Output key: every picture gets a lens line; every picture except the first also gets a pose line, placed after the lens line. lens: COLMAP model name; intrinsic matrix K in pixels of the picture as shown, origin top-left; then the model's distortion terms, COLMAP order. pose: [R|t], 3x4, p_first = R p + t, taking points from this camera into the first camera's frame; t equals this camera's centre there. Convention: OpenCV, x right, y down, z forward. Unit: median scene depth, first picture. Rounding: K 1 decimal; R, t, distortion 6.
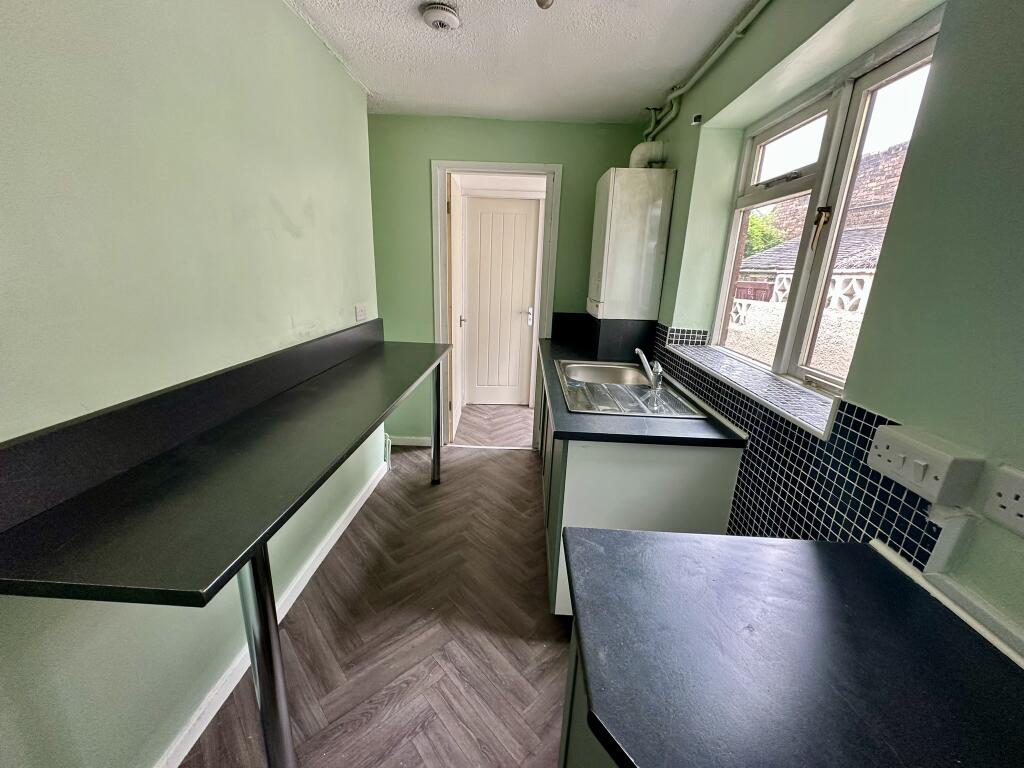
lens RADIAL K [[408.5, 0, 509.5], [0, 408.5, 384.2], [0, 0, 1]] dist [-0.002265, 0.000302]
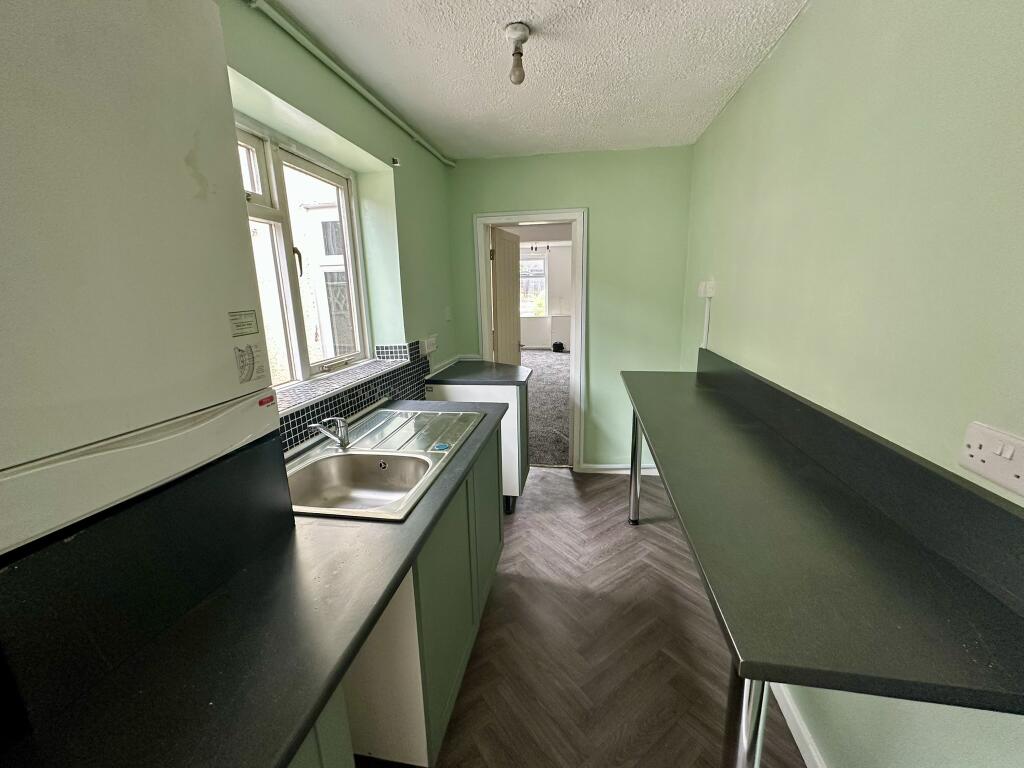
lens RADIAL K [[408.5, 0, 511.4], [0, 408.5, 381.2], [0, 0, 1]] dist [-0.002265, 0.000302]
pose [[-0.991143, -0.046807, 0.124275, -0.069160], [0.018644, 0.877506, 0.479203, -0.573896], [-0.131482, 0.477276, -0.868862, 1.961001]]
